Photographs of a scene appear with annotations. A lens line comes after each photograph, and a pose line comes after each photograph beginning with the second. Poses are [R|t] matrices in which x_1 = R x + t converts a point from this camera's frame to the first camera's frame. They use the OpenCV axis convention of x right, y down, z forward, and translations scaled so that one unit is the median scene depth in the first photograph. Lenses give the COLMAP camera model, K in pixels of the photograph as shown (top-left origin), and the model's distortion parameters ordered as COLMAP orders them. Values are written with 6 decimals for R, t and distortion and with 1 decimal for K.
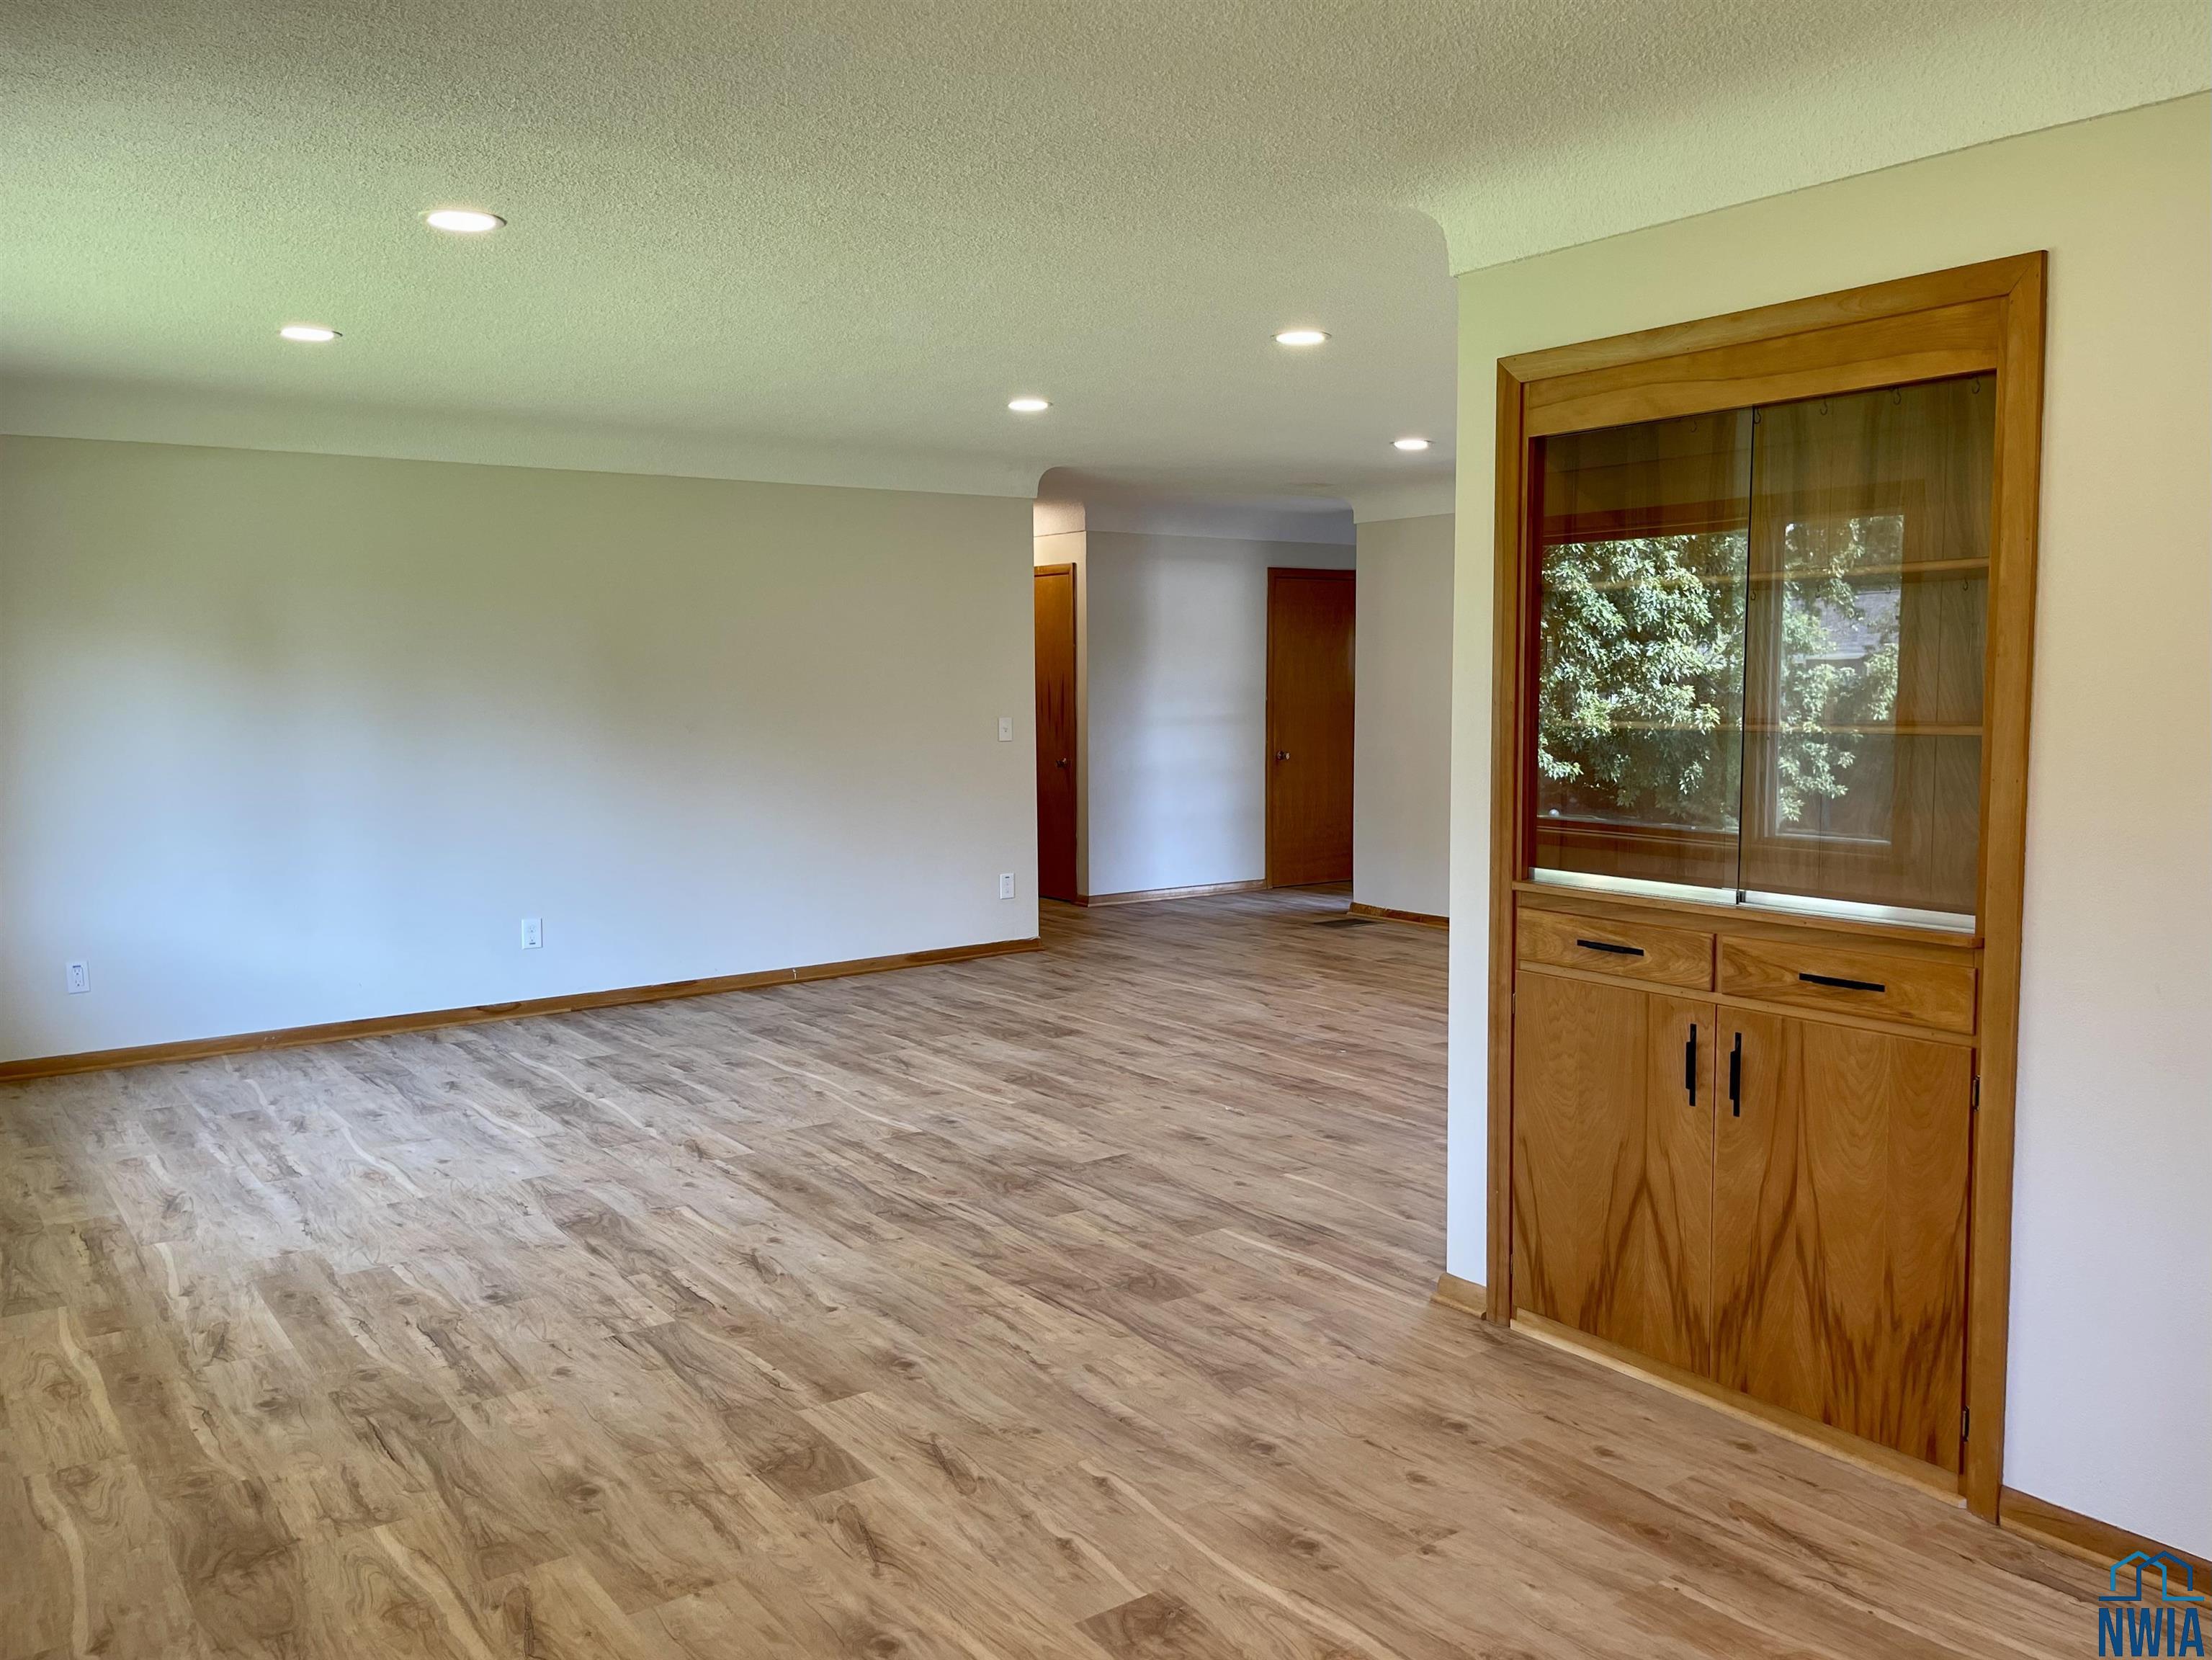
lens RADIAL K [[1753.2, 0, 1106.0], [0, 1753.2, 830.0], [0, 0, 1]] dist [0.001624, -0.000326]
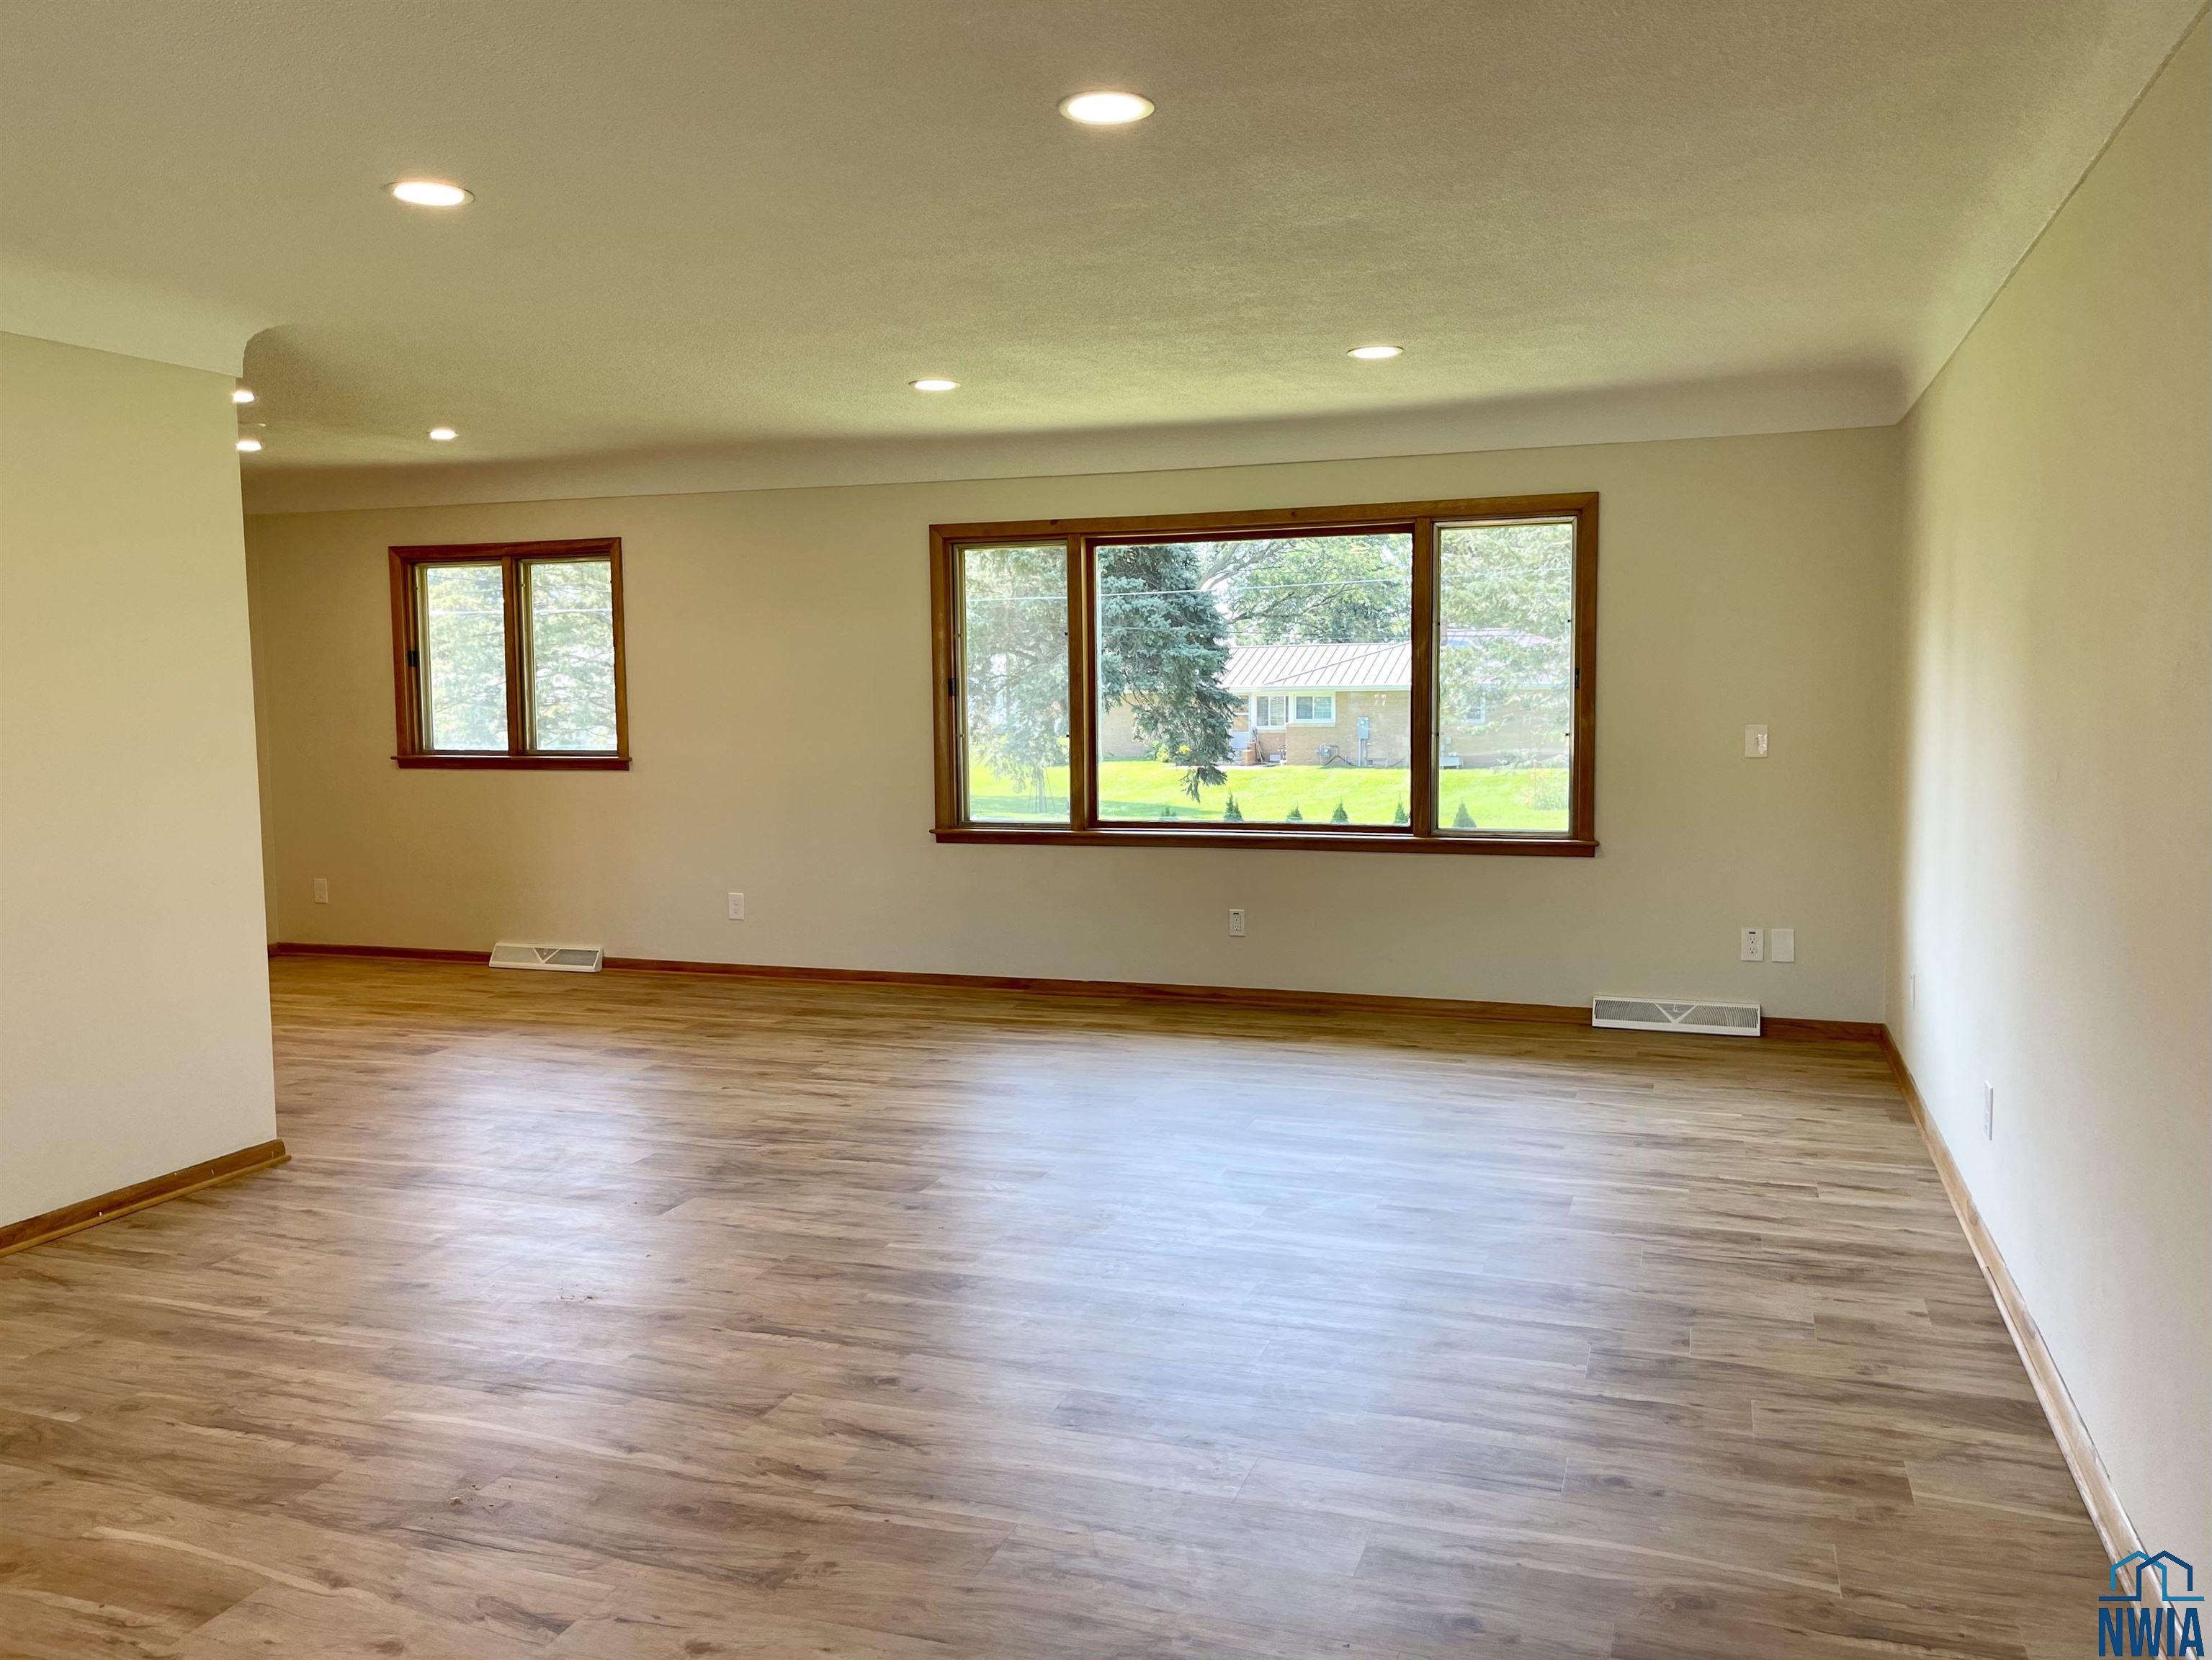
lens RADIAL K [[1682.7, 0, 1106.0], [0, 1682.7, 830.0], [0, 0, 1]] dist [0.054808, -0.086610]
pose [[-0.822805, 0.069228, -0.564091, 0.282447], [-0.032574, 0.985177, 0.168419, -0.151251], [0.567389, 0.156951, -0.808354, 1.725785]]
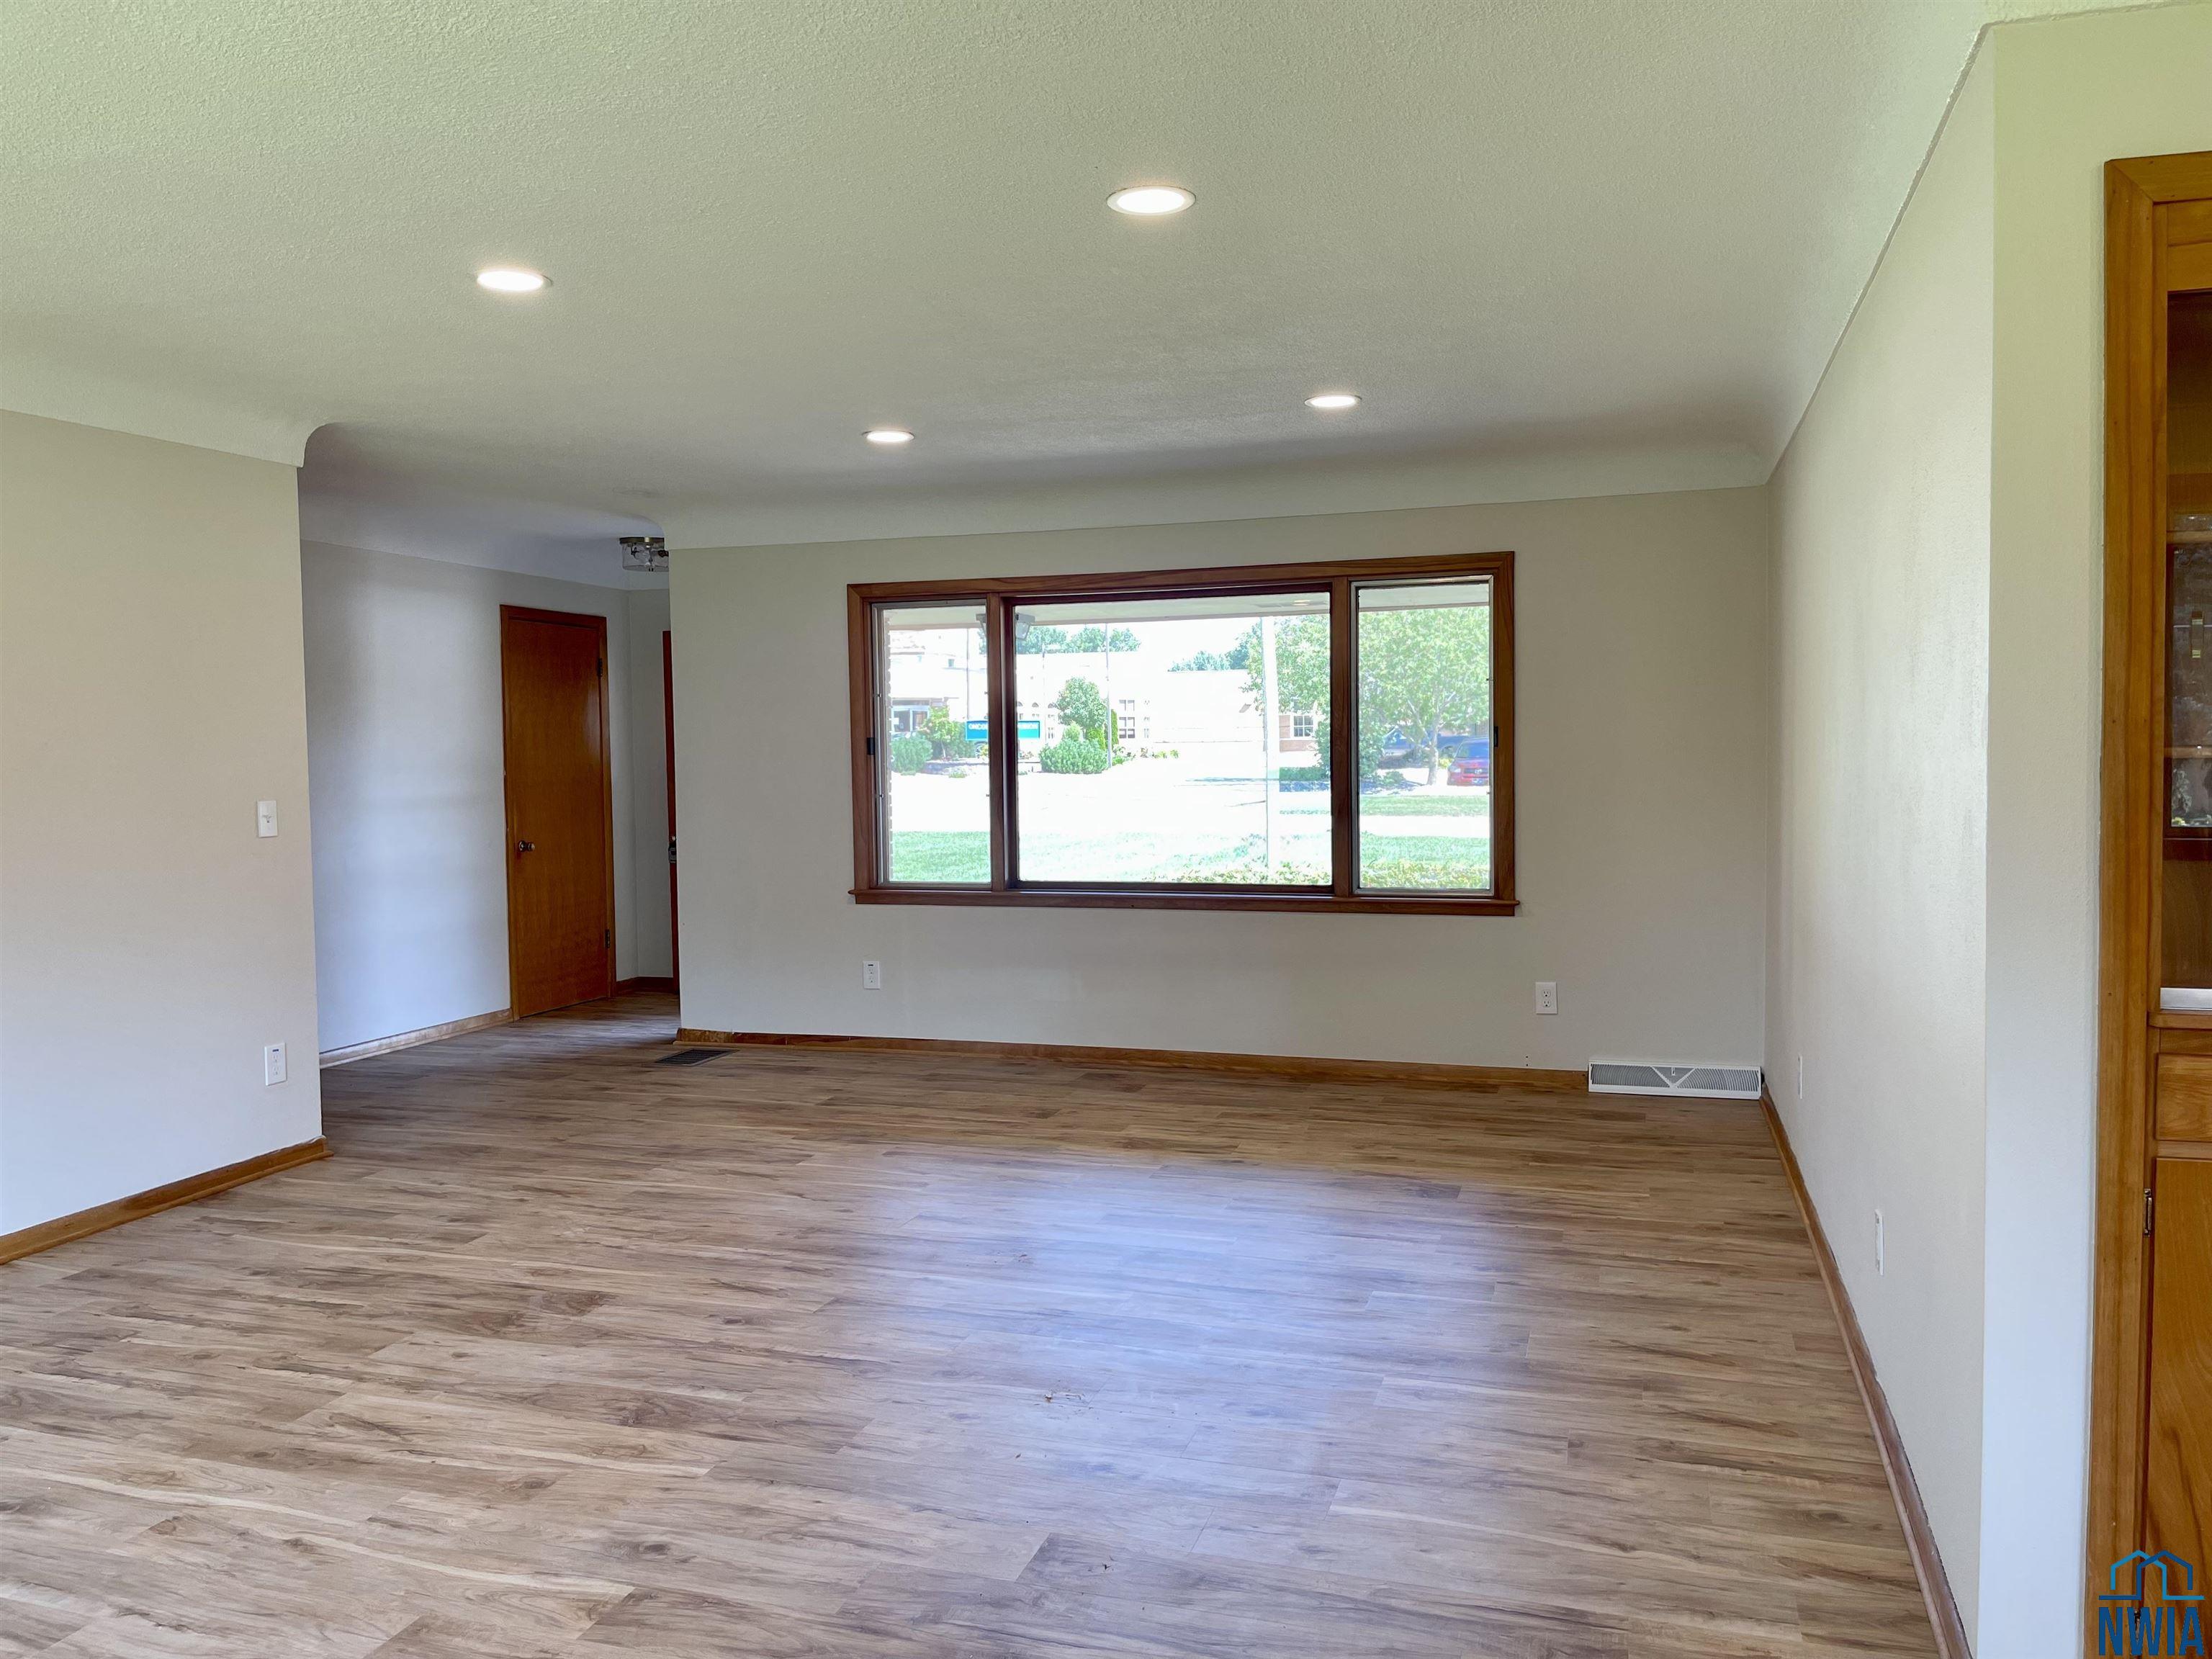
lens RADIAL K [[1682.4, 0, 1106.0], [0, 1682.4, 829.5], [0, 0, 1]] dist [0.054808, -0.086610]
pose [[0.803888, -0.031441, 0.593949, -0.286191], [0.060057, 0.997789, -0.028467, -0.027950], [-0.591741, 0.058555, 0.803999, 0.513799]]
